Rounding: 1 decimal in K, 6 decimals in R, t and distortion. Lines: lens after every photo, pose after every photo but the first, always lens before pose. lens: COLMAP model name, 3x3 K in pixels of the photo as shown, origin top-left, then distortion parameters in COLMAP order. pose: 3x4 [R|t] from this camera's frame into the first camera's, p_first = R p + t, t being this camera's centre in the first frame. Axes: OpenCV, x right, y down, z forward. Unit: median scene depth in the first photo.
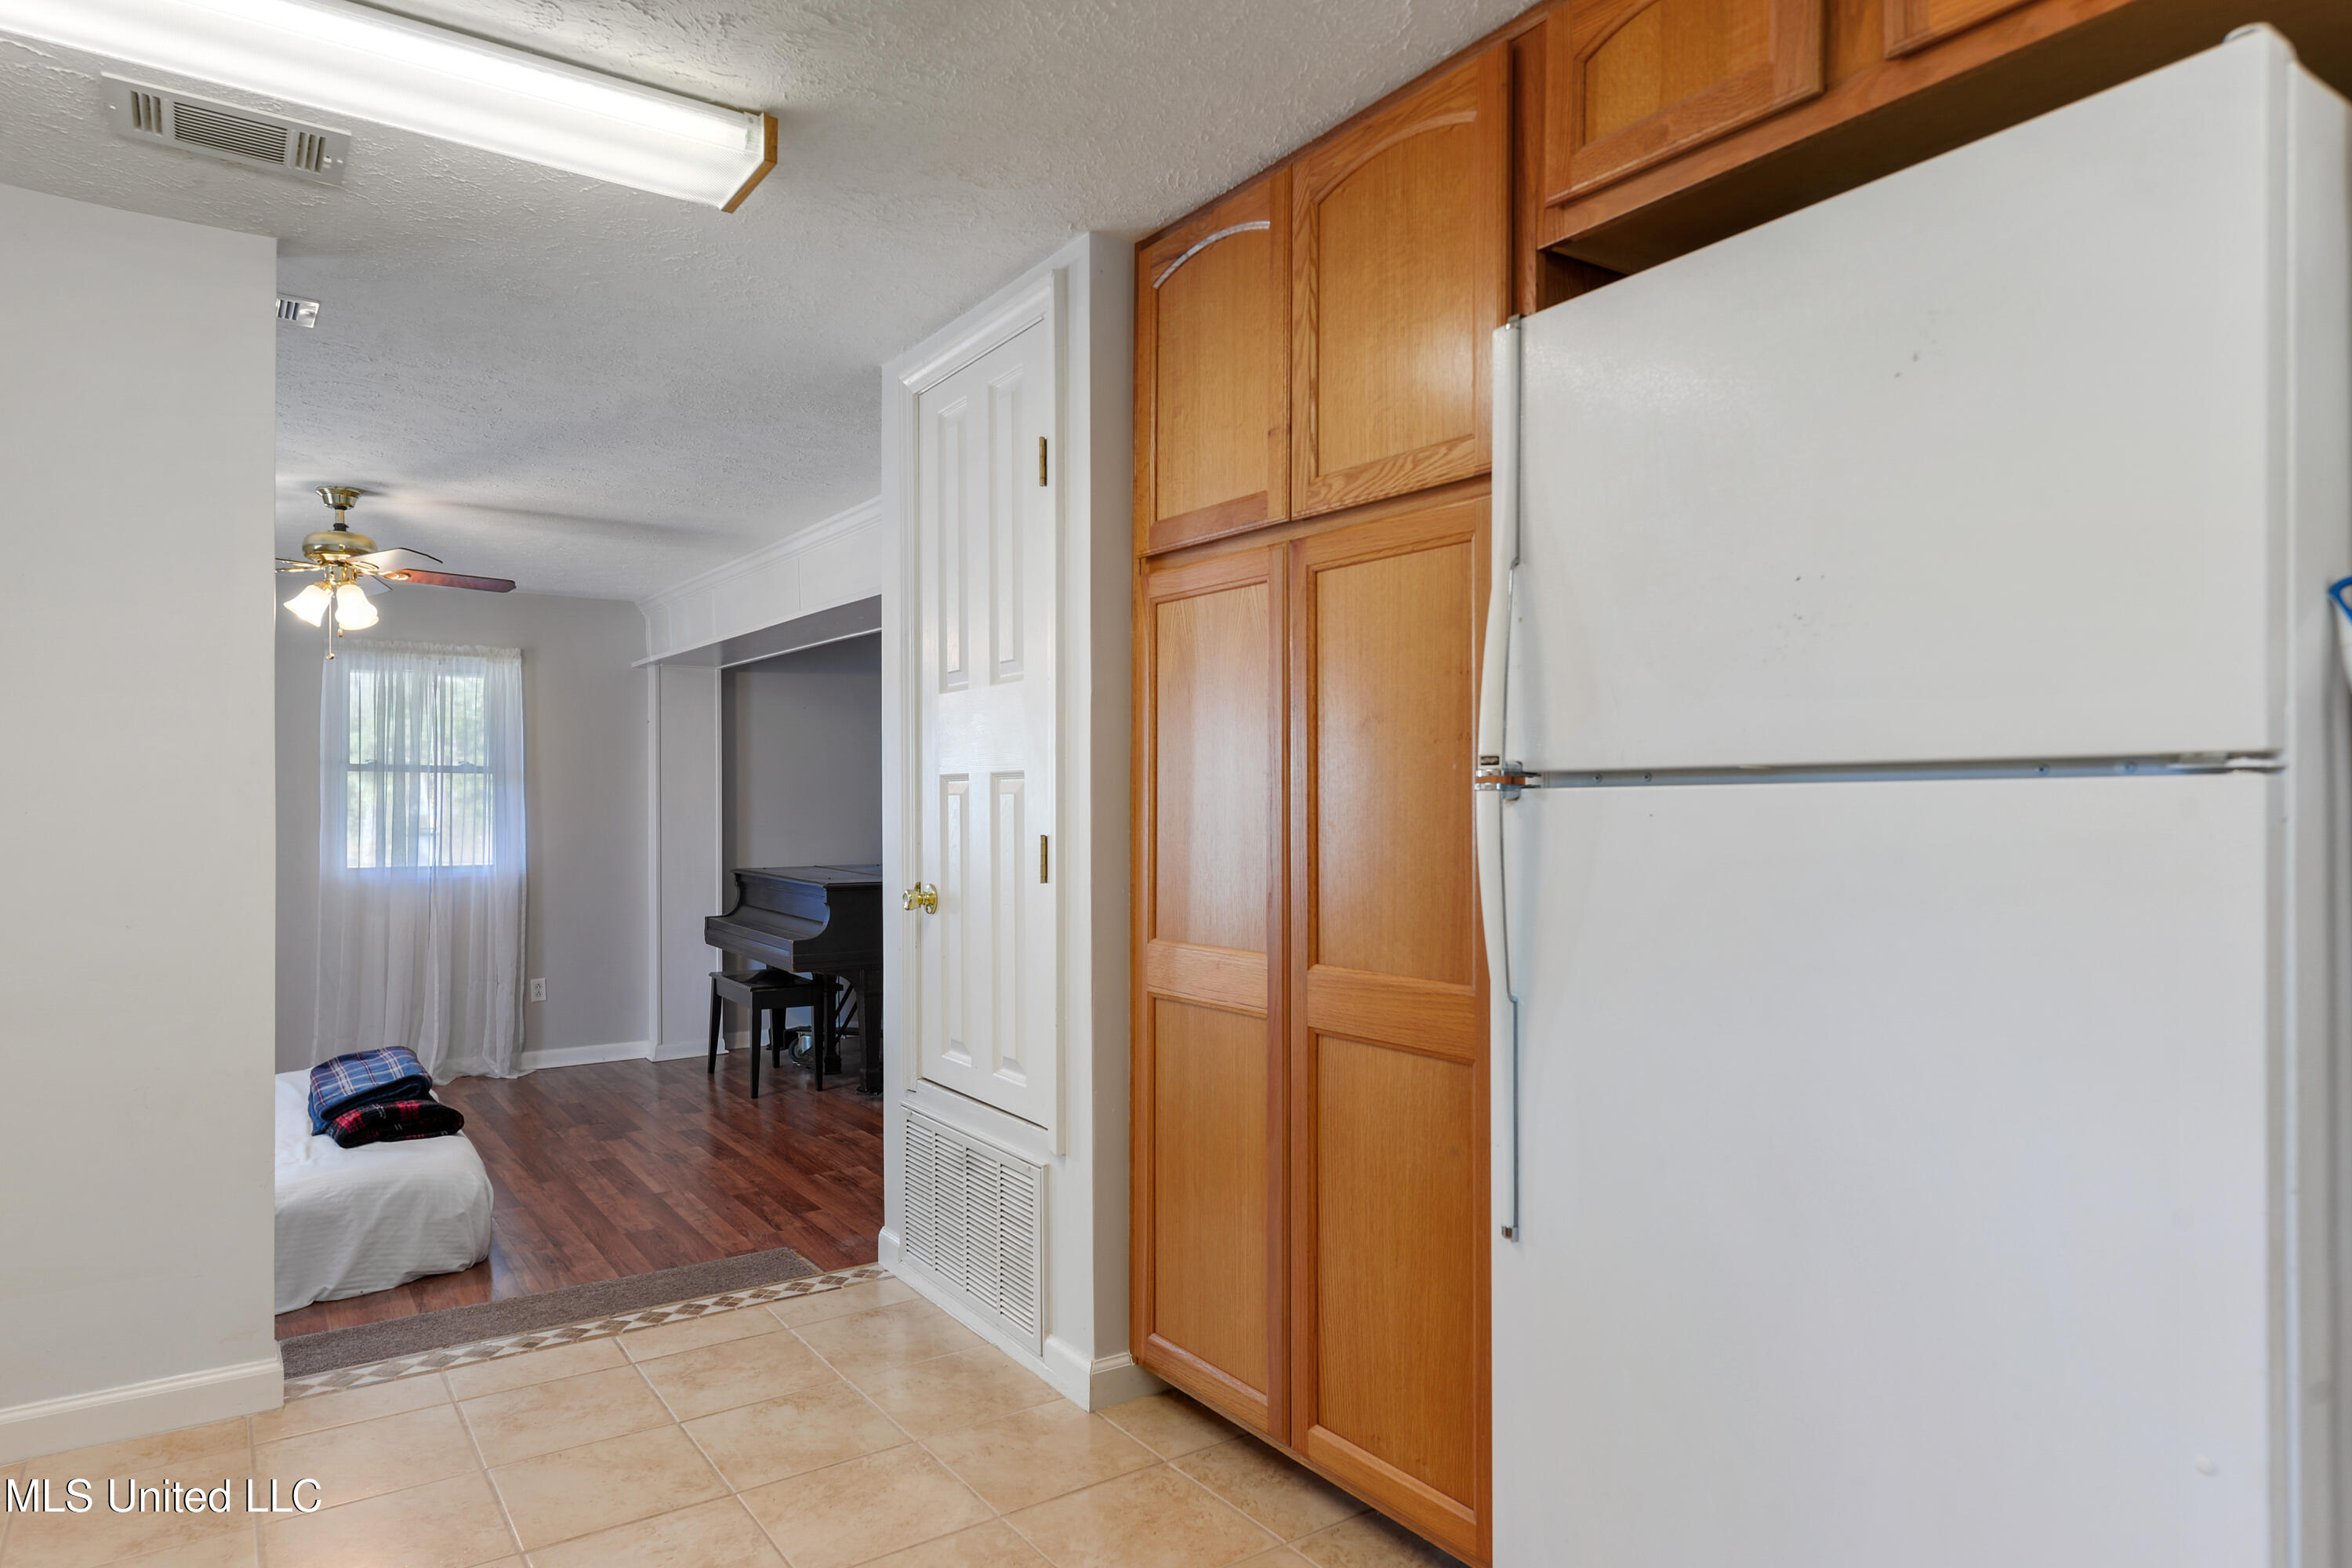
lens RADIAL K [[1371.3, 0, 1177.9], [0, 1371.3, 788.5], [0, 0, 1]] dist [-0.000839, -0.000397]
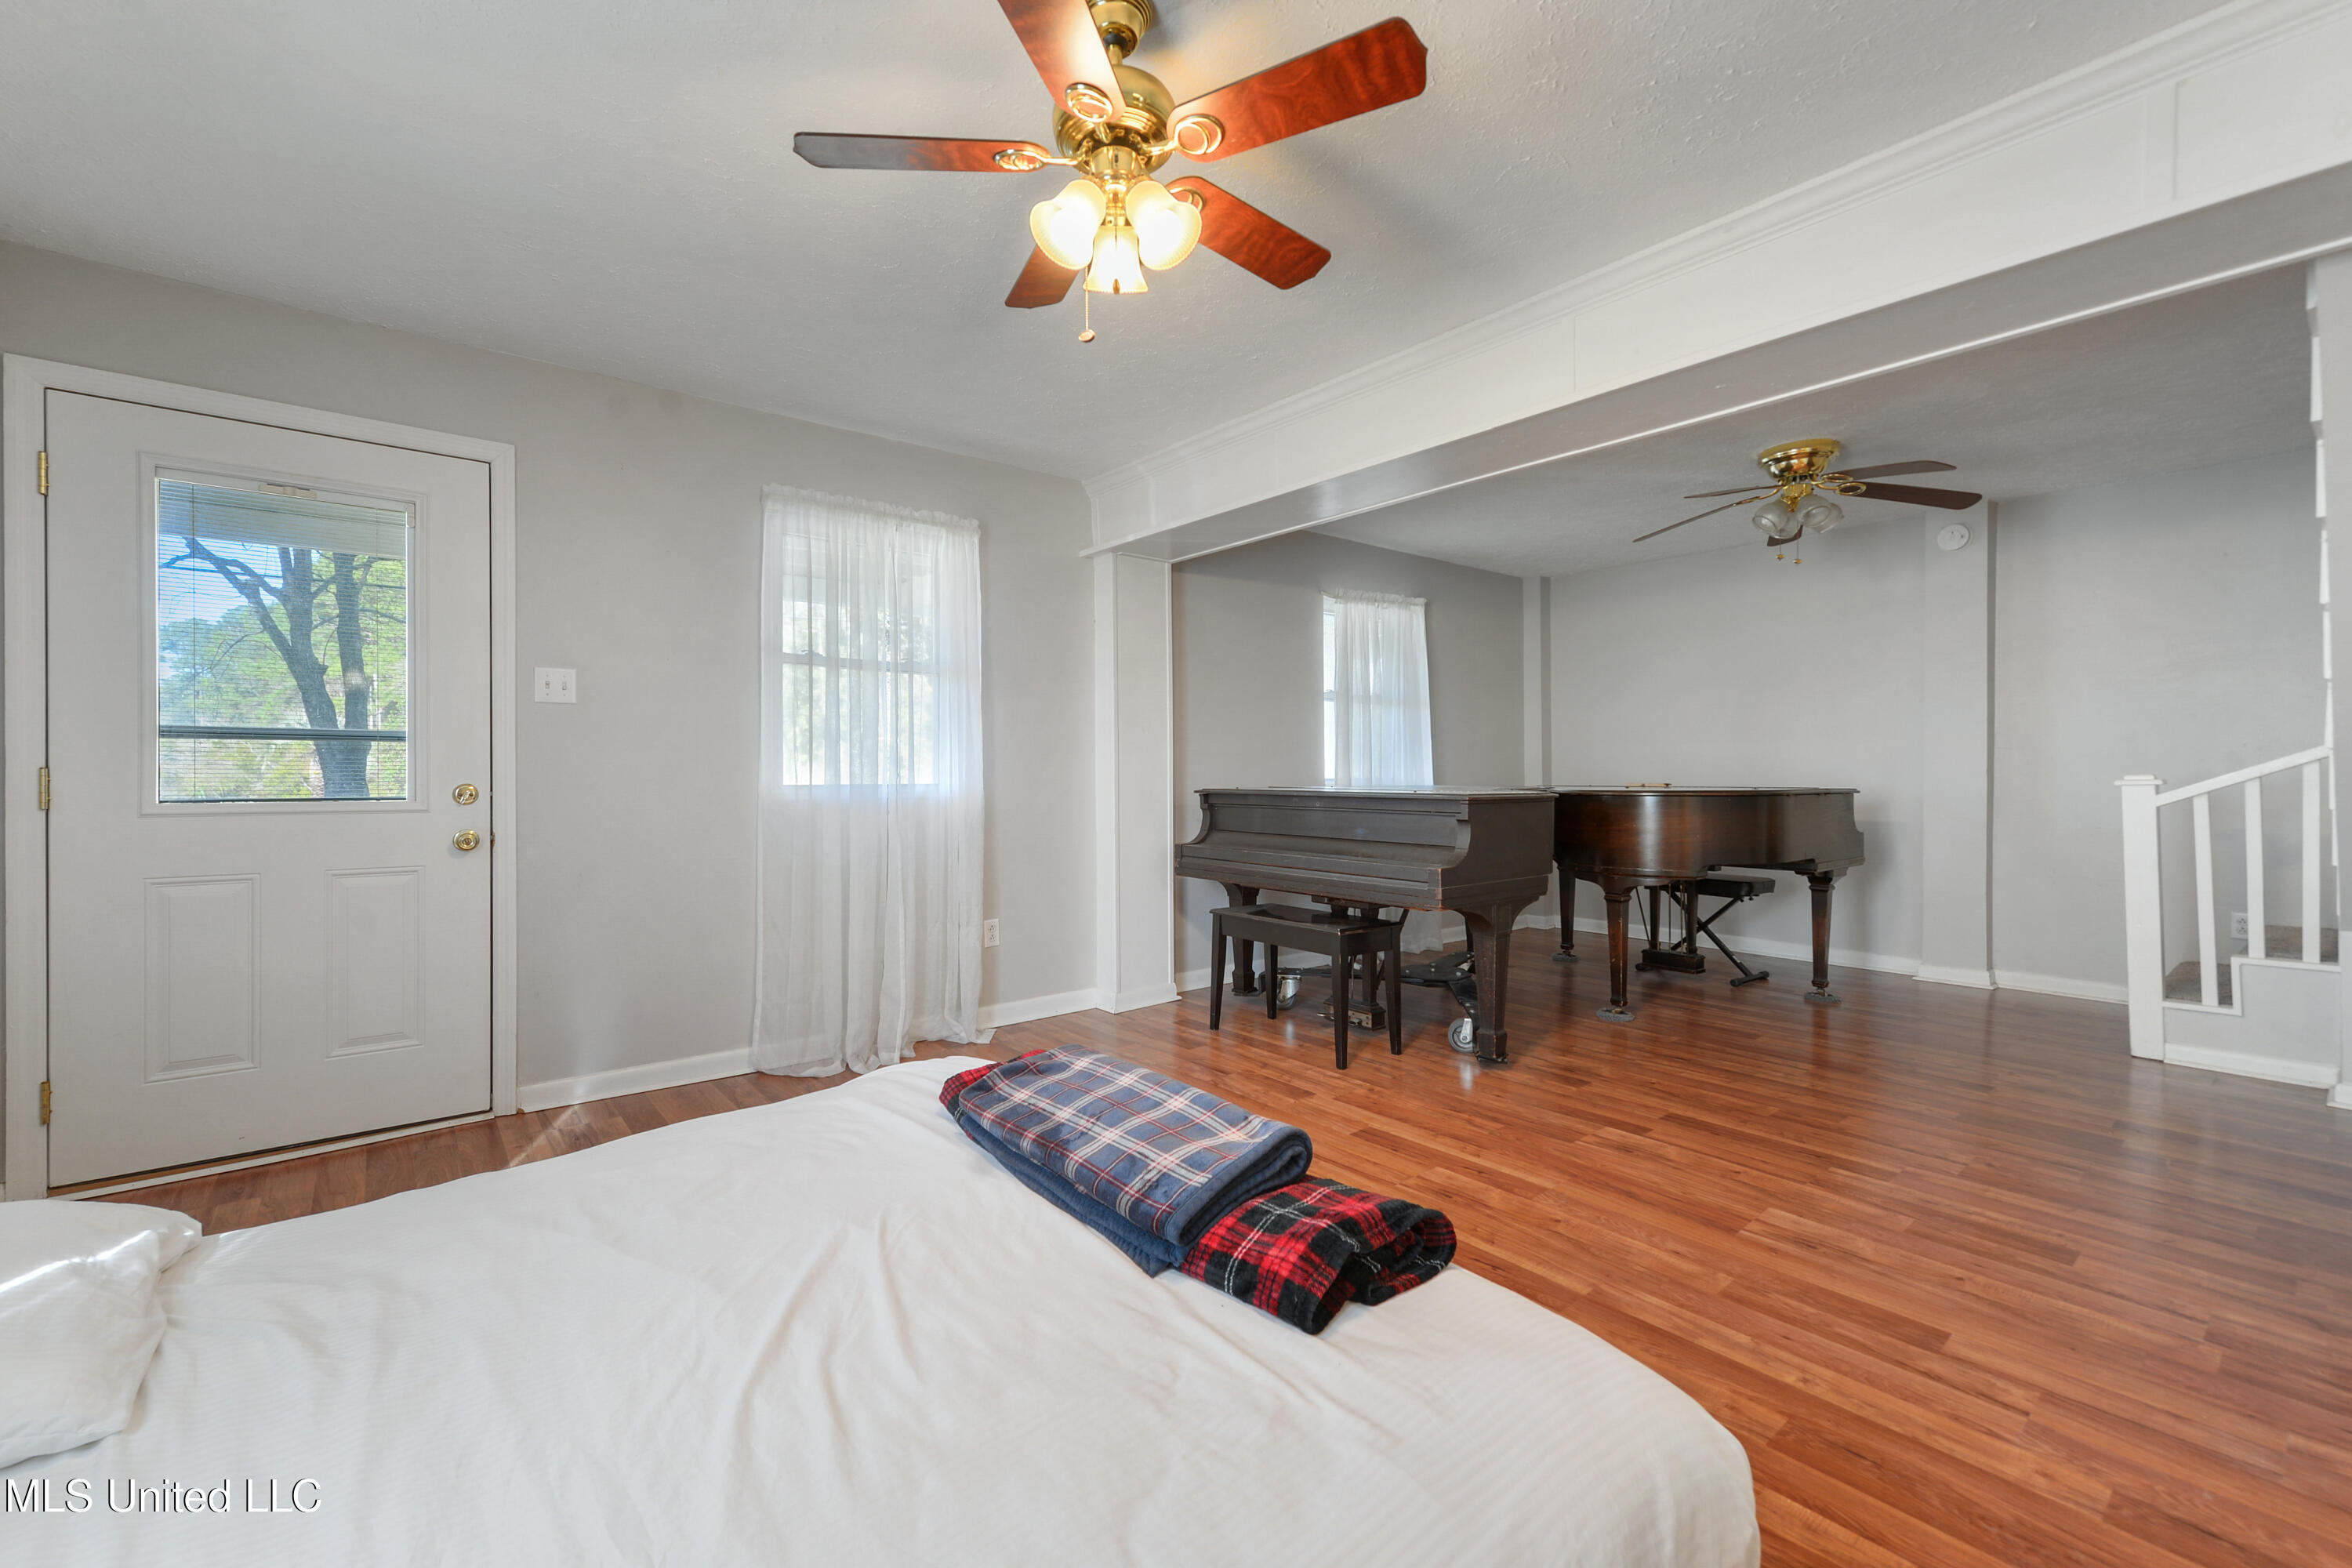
lens RADIAL K [[939.9, 0, 1174.8], [0, 939.9, 774.6], [0, 0, 1]] dist [0.000008, -0.000205]
pose [[0.996408, -0.008117, 0.084287, -0.415147], [0.006930, 0.999873, 0.014360, 0.043460], [-0.084393, -0.013724, 0.996338, 0.430225]]
